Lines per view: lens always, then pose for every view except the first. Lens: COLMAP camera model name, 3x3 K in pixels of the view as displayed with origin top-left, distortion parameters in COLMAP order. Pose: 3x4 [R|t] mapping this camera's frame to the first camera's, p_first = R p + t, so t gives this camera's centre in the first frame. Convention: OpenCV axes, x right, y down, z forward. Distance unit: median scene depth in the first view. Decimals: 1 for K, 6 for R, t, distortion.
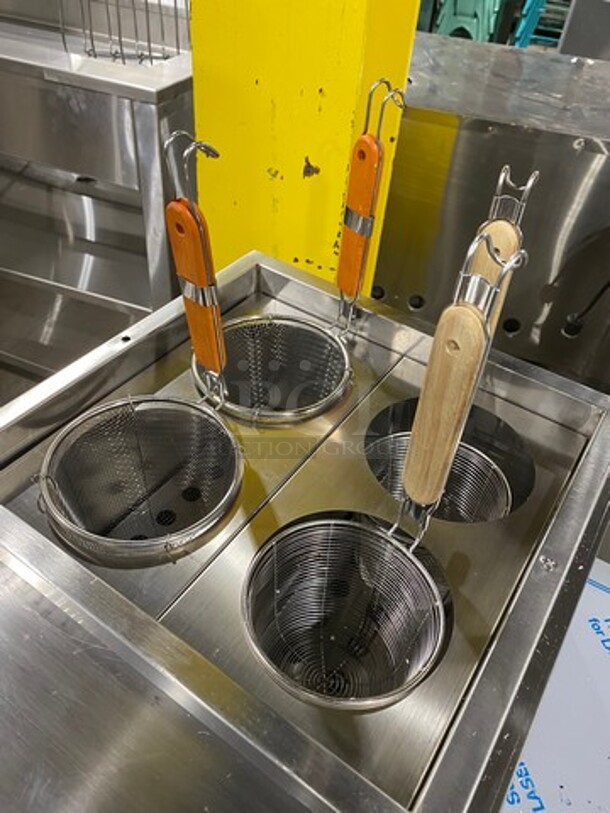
lens RADIAL K [[624.8, 0, 300.7], [0, 624.8, 402.4], [0, 0, 1]] dist [0.008487, -0.007625]
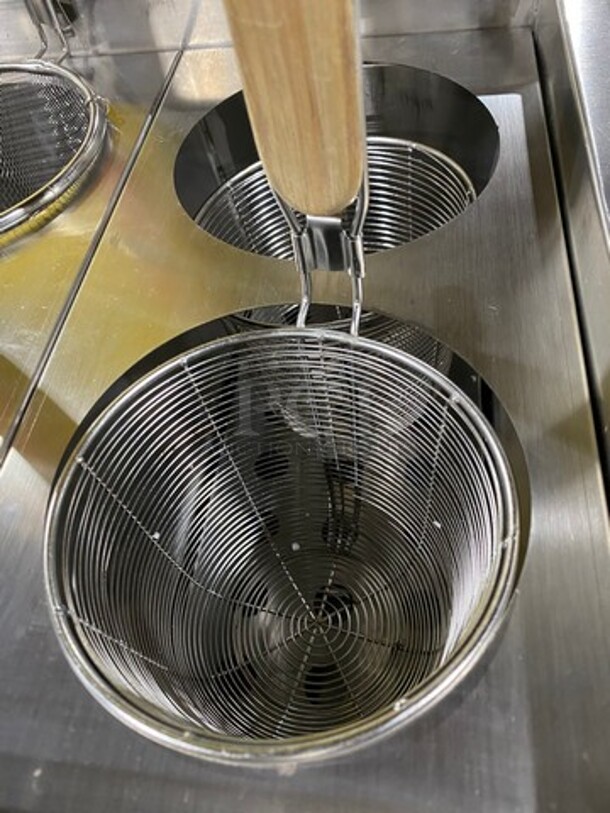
lens RADIAL K [[624.8, 0, 305.9], [0, 624.8, 406.0], [0, 0, 1]] dist [0.008487, -0.007625]
pose [[0.870905, -0.477299, 0.117089, 0.059421], [0.442658, 0.865347, 0.235006, 0.152557], [-0.213491, -0.152838, 0.964916, 0.521777]]
